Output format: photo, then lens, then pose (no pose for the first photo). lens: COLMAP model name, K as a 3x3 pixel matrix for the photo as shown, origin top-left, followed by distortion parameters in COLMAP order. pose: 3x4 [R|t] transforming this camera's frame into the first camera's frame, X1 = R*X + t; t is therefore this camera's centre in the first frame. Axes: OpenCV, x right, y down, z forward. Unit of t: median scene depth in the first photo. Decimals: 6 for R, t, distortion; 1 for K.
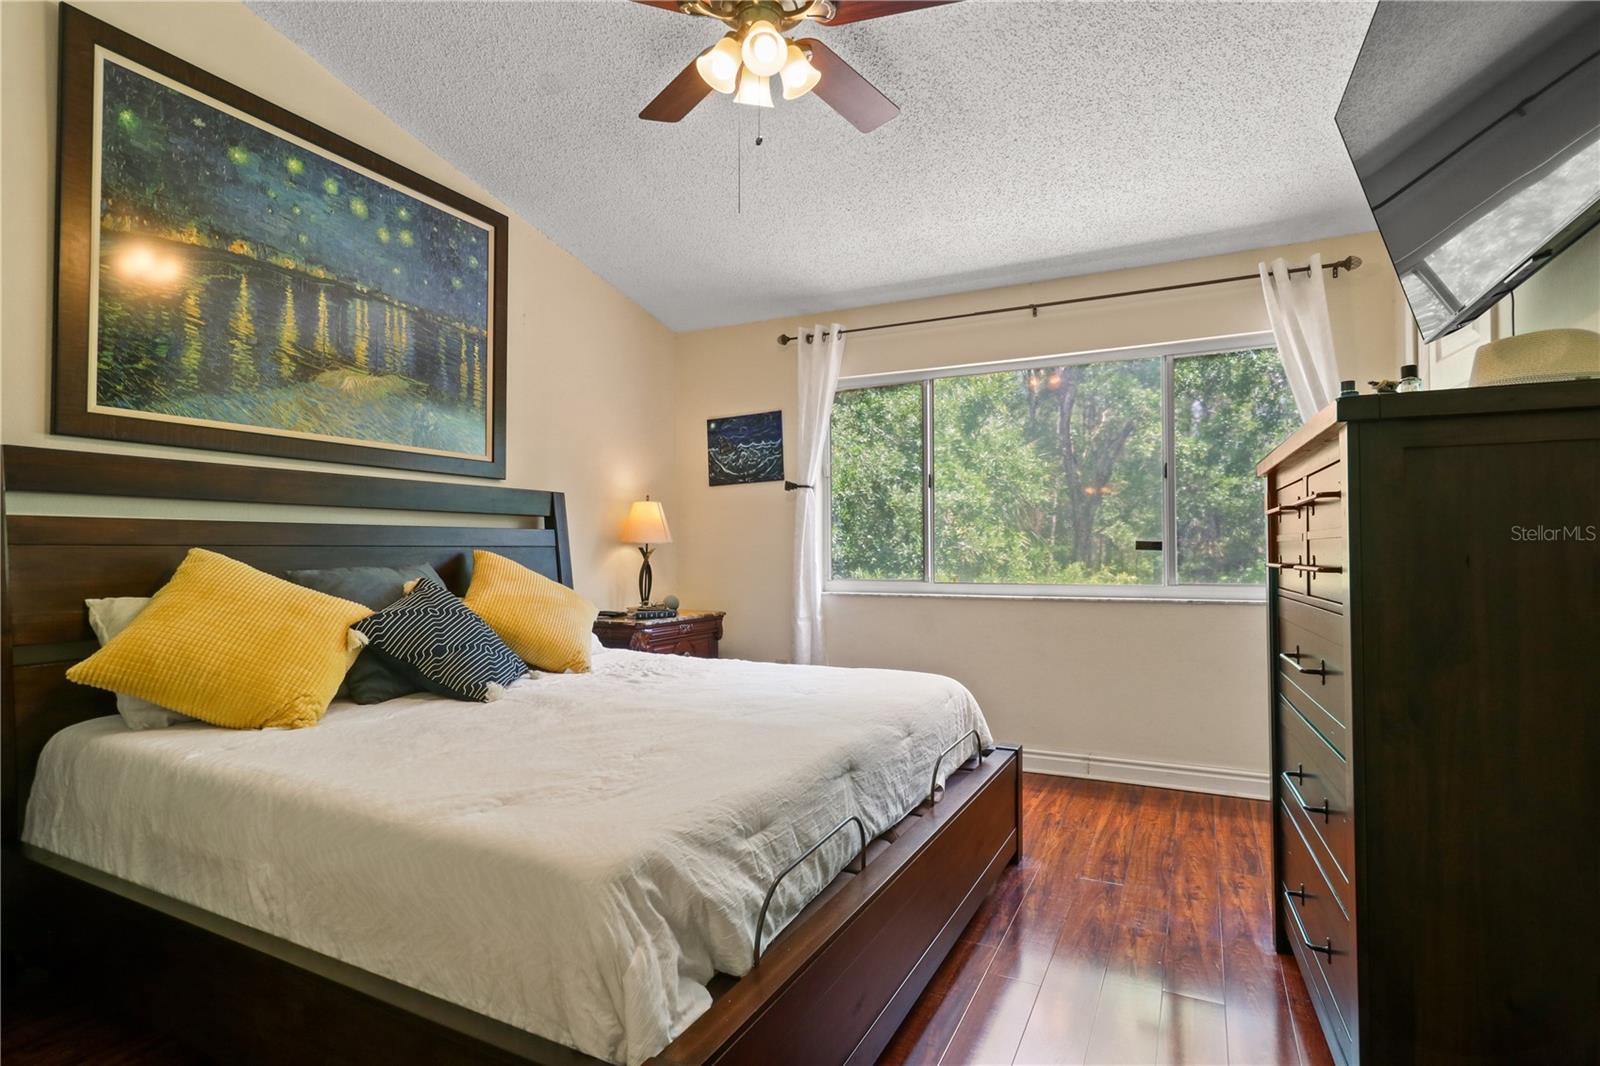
lens RADIAL K [[802.0, 0, 800.0], [0, 802.0, 533.0], [0, 0, 1]] dist [0.001828, -0.000102]
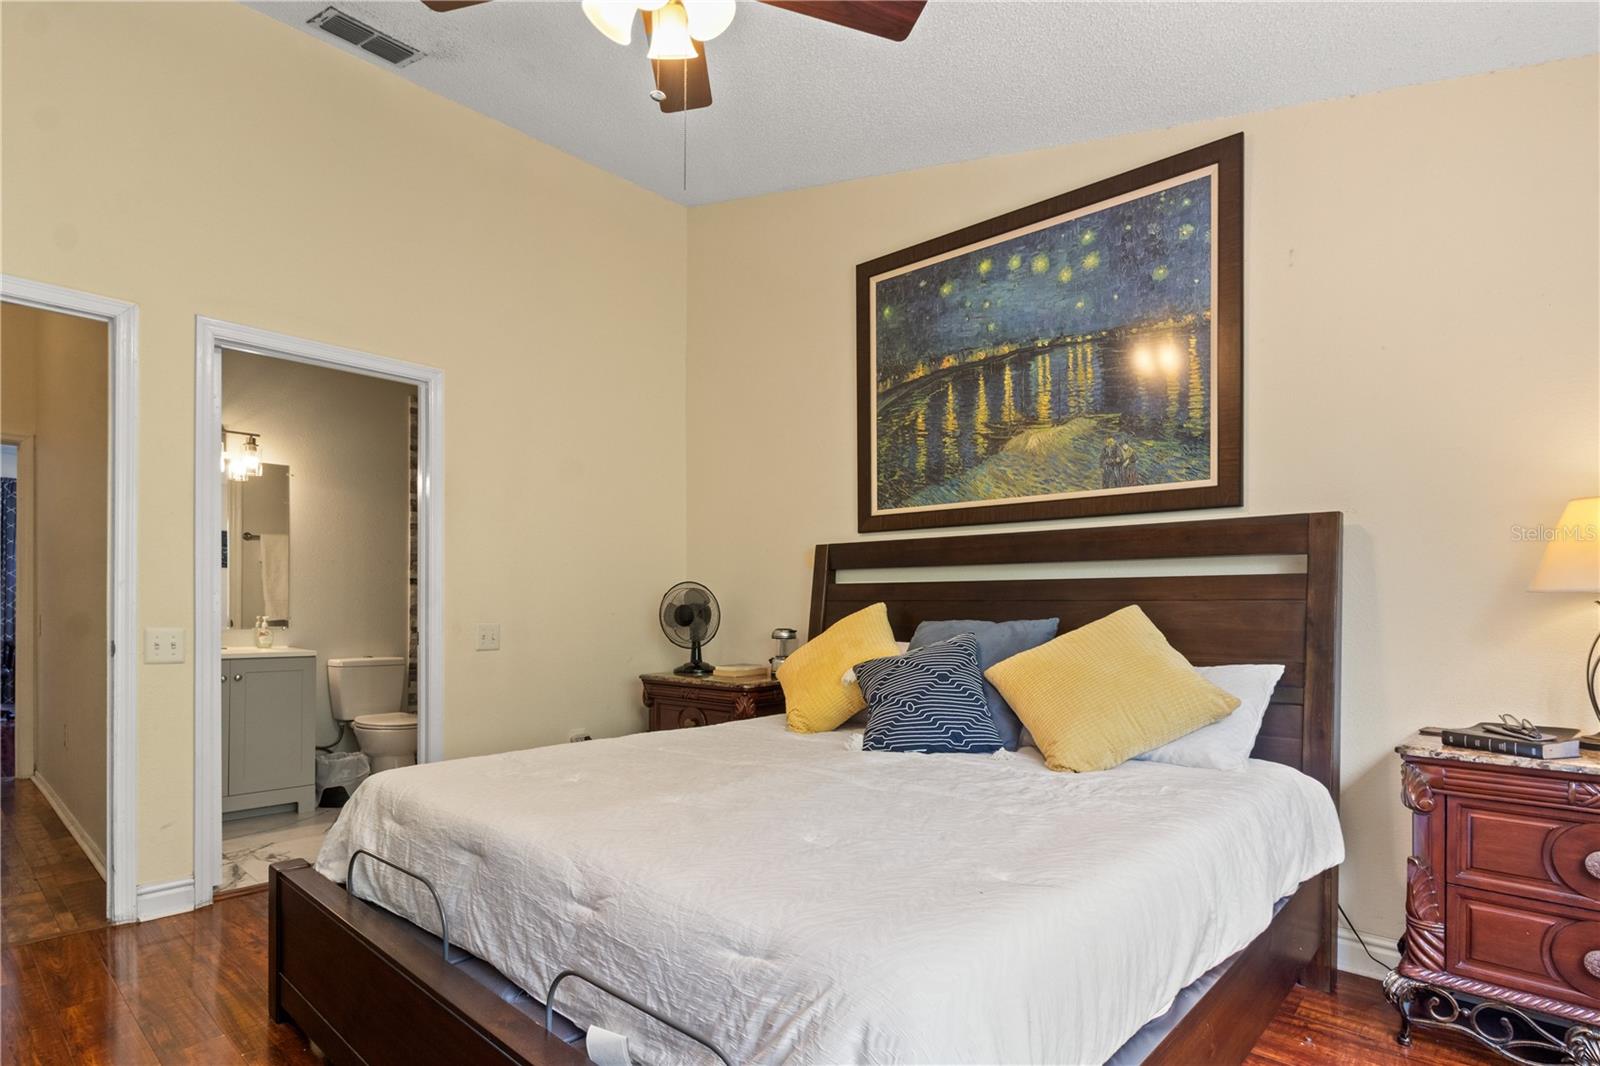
lens RADIAL K [[802.2, 0, 801.6], [0, 802.2, 603.5], [0, 0, 1]] dist [0.000671, -0.000033]
pose [[-0.258106, -0.001101, -0.966116, 0.512043], [0.016707, 0.999845, -0.005603, 0.020686], [0.965972, -0.017587, -0.258048, 0.990078]]
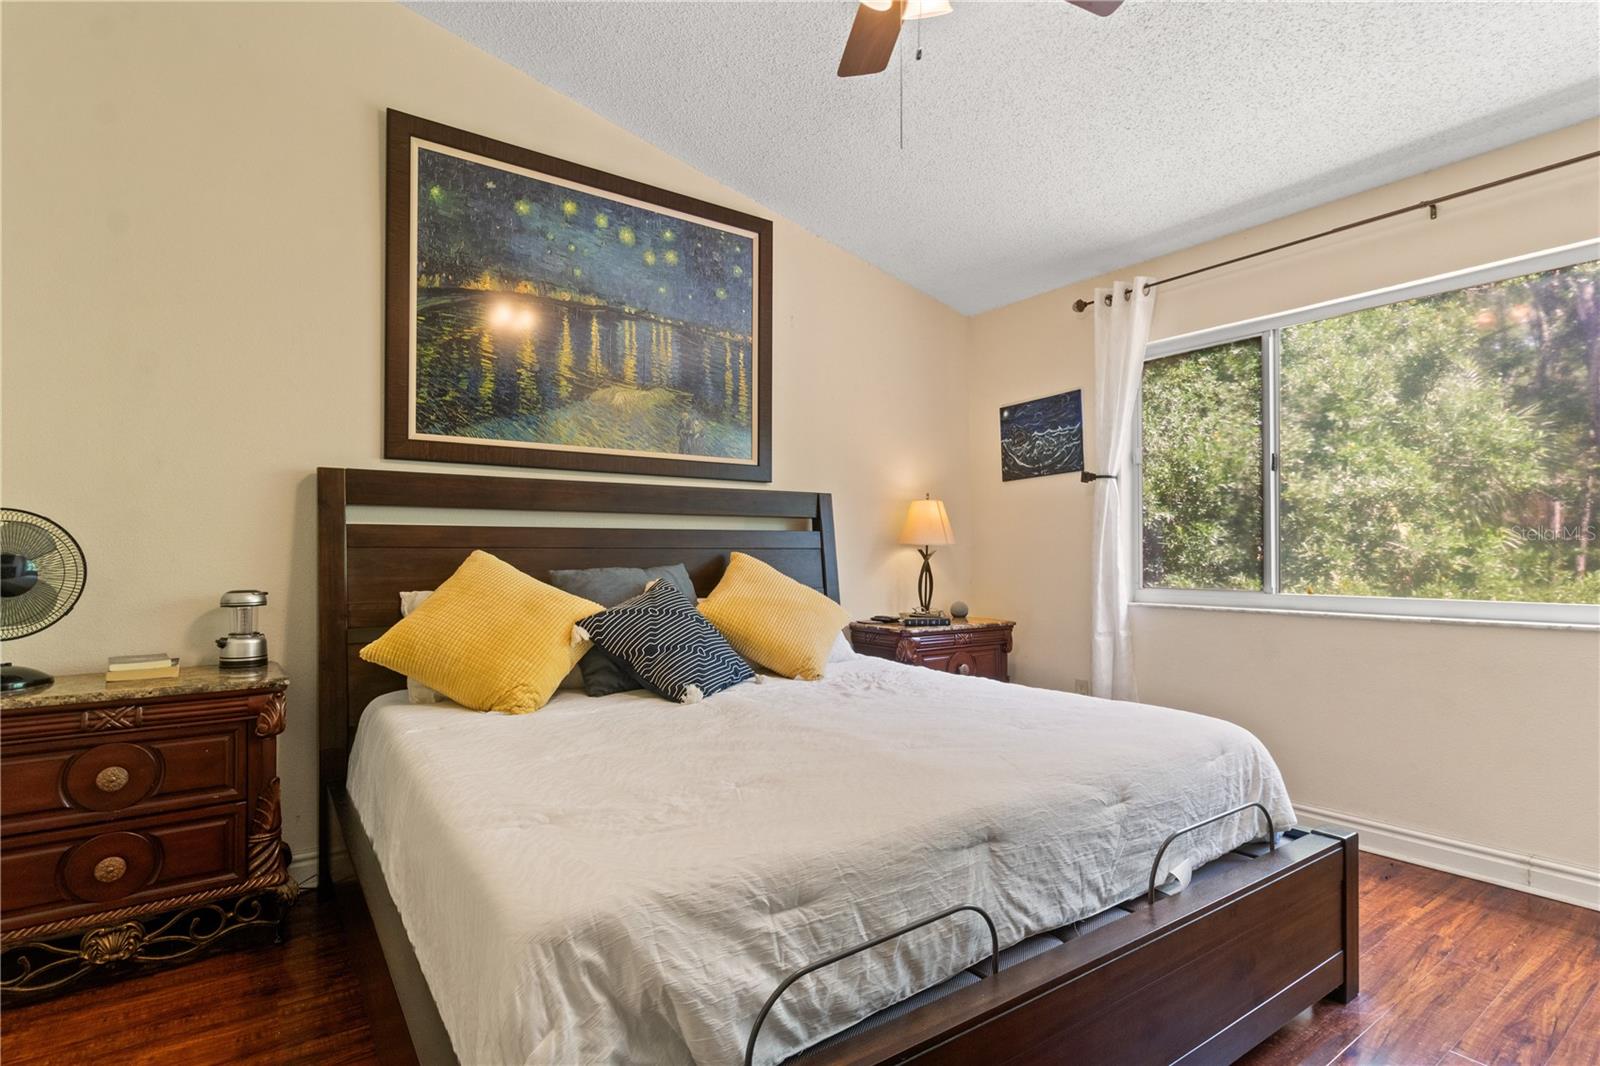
lens RADIAL K [[798.0, 0, 797.9], [0, 798.0, 542.2], [0, 0, 1]] dist [0.000798, -0.000908]
pose [[0.884788, -0.006351, -0.465950, 0.158698], [0.009852, 0.999939, 0.005079, 0.004862], [0.465889, -0.009084, 0.884797, 0.154732]]
